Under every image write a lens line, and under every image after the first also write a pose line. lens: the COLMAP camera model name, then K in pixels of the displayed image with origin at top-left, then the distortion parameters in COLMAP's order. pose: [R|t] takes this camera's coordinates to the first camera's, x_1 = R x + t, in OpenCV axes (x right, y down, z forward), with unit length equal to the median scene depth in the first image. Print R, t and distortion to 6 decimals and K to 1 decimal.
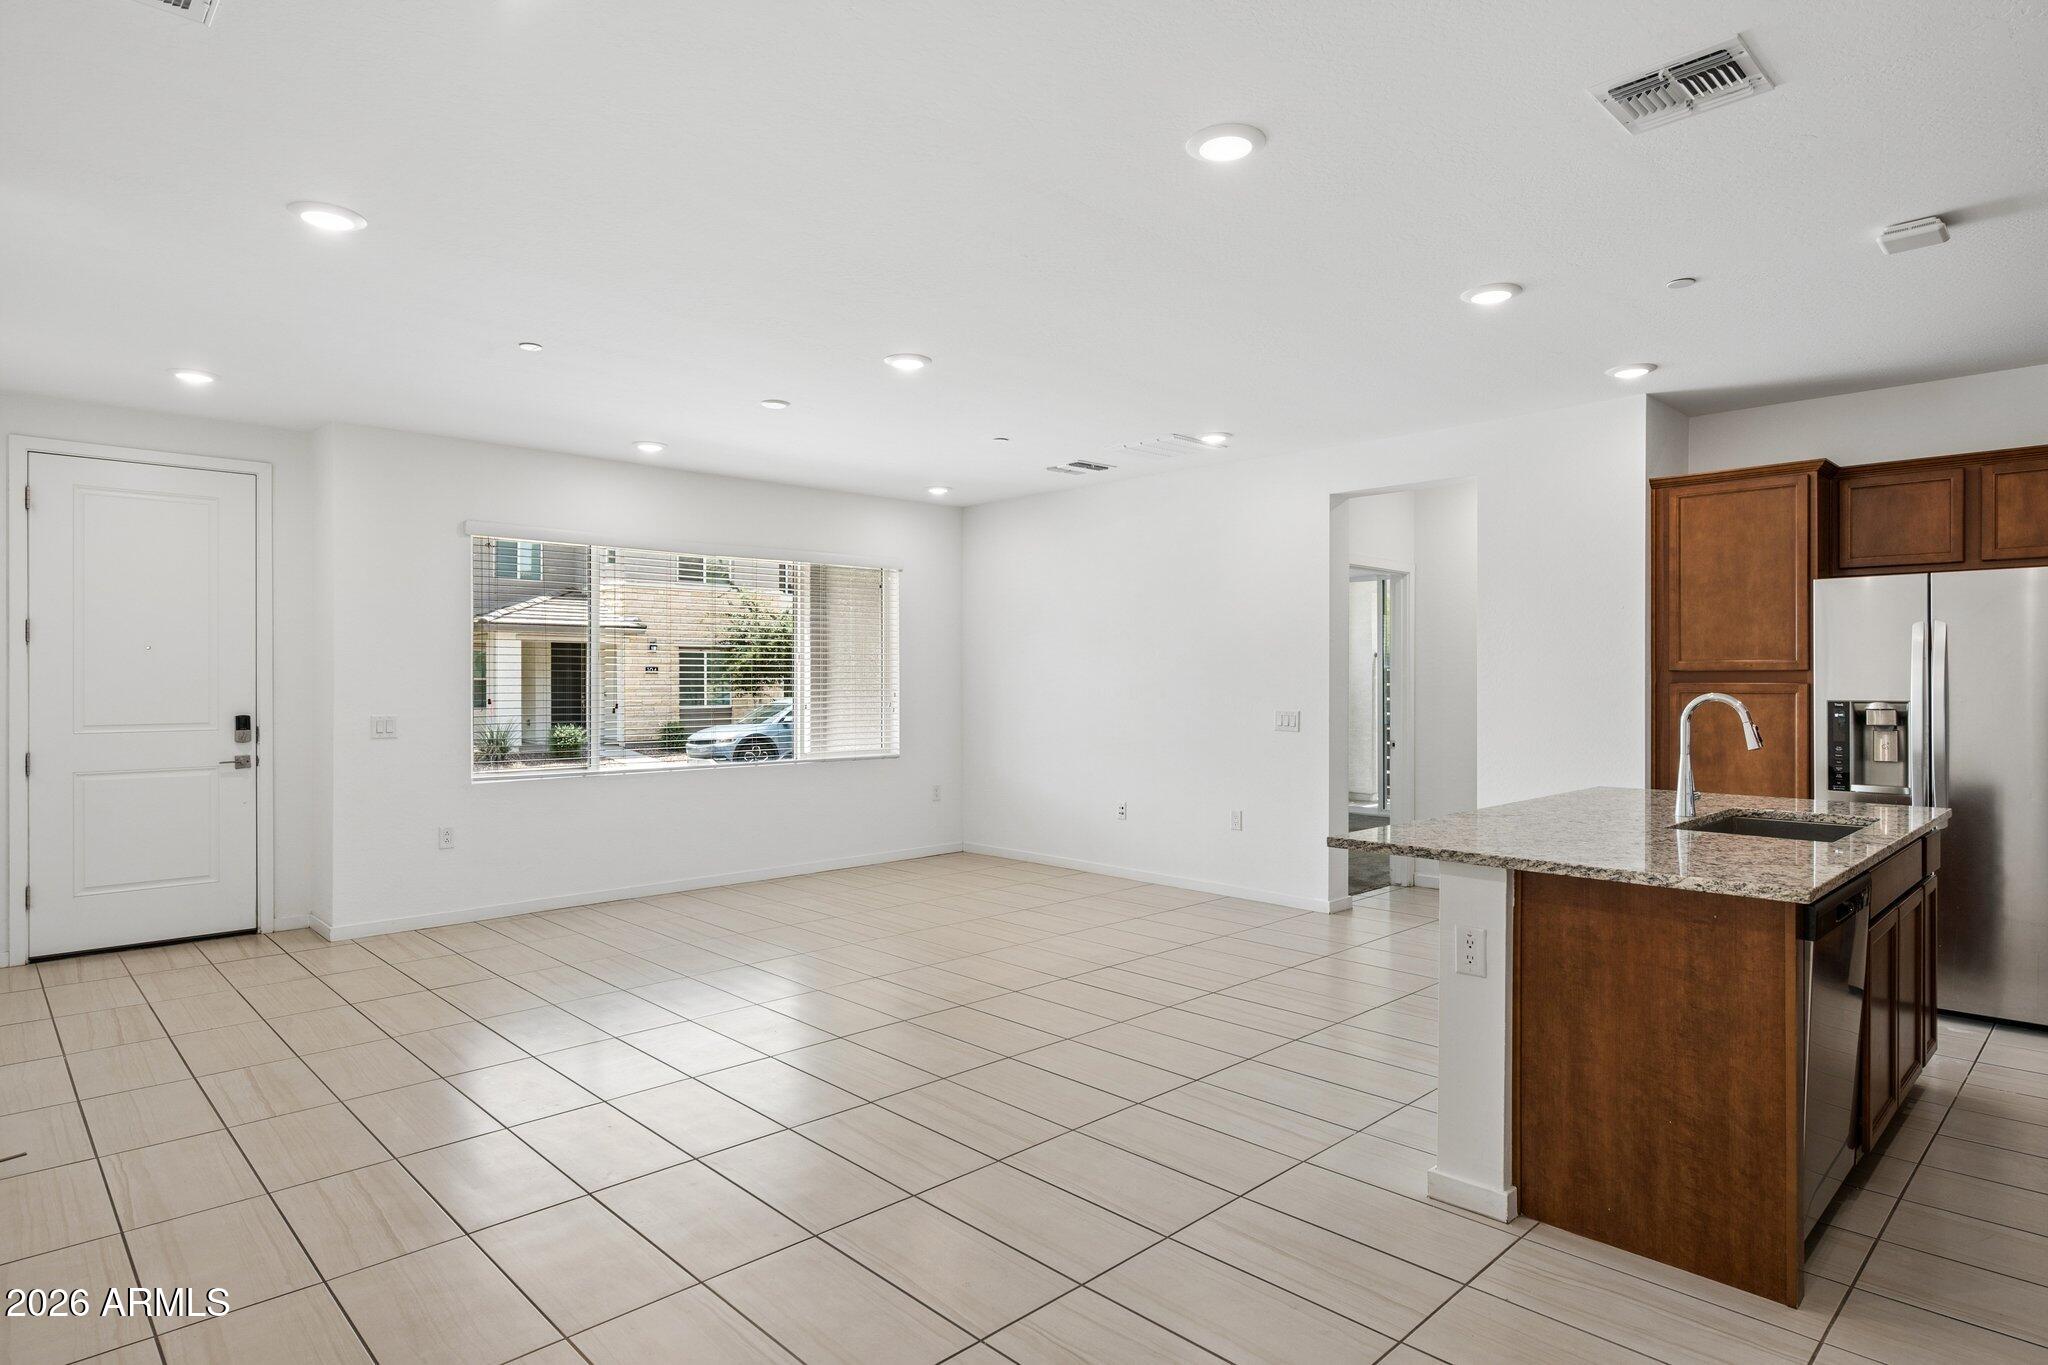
lens RADIAL K [[1109.8, 0, 1028.3], [0, 1109.8, 680.7], [0, 0, 1]] dist [-0.003896, 0.000292]
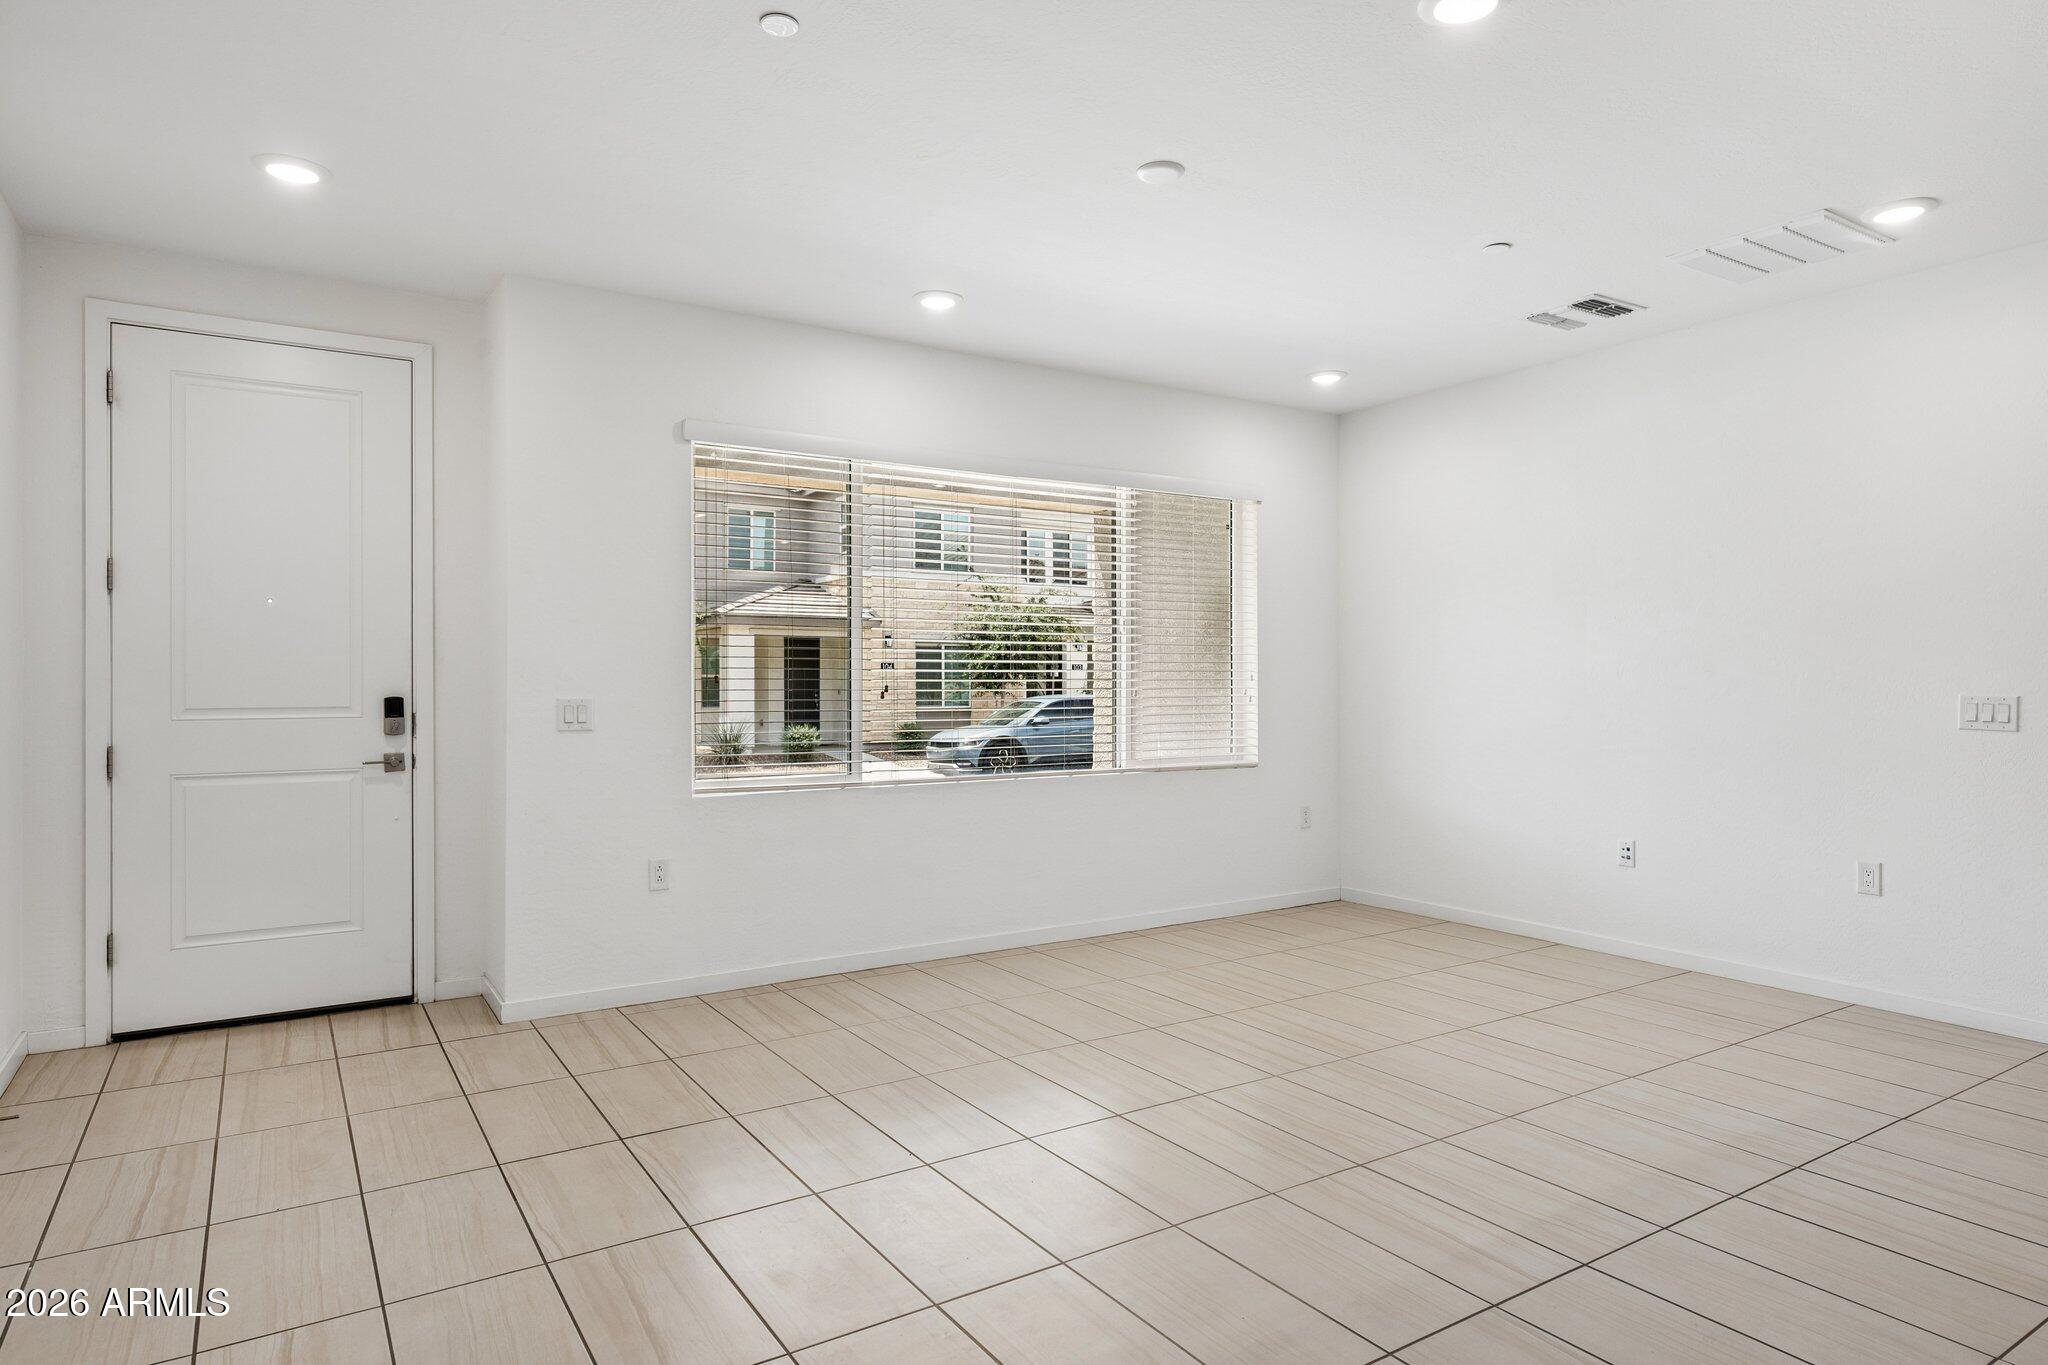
lens RADIAL K [[1177.1, 0, 1030.7], [0, 1177.1, 677.3], [0, 0, 1]] dist [0.003342, -0.002539]
pose [[0.980526, -0.002241, -0.196377, -0.132619], [0.001218, 0.999985, -0.005328, 0.019457], [0.196386, 0.004985, 0.980514, 0.282689]]
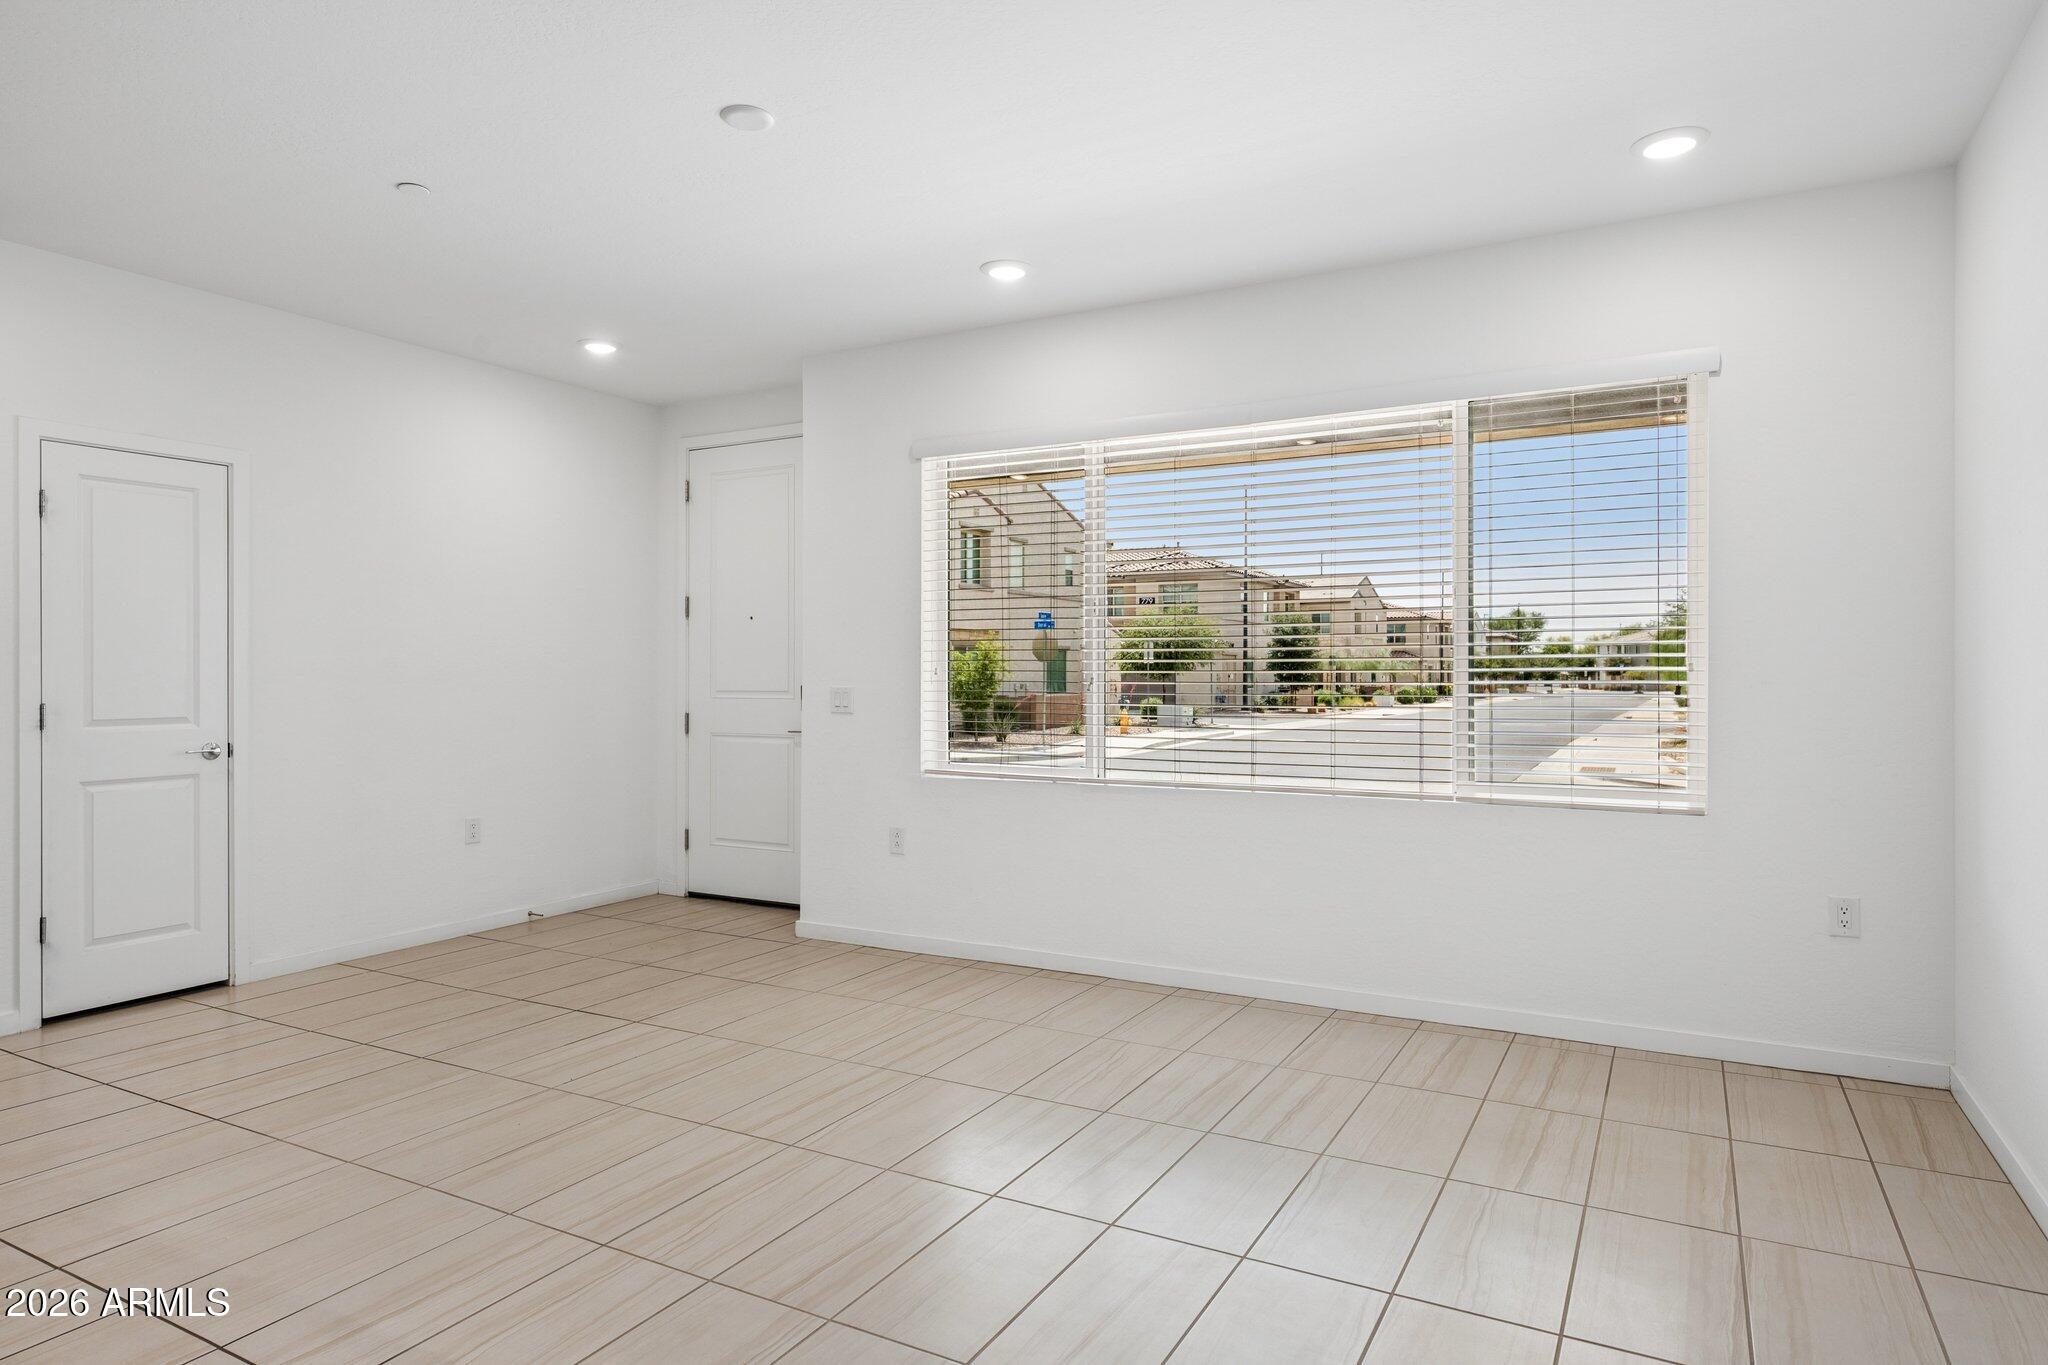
lens RADIAL K [[1177.1, 0, 1036.7], [0, 1177.1, 682.5], [0, 0, 1]] dist [0.003342, -0.002539]
pose [[0.295701, 0.003478, -0.955274, 0.282307], [-0.002737, 0.999992, 0.002793, 0.021626], [0.955277, 0.001789, 0.295708, 0.746129]]
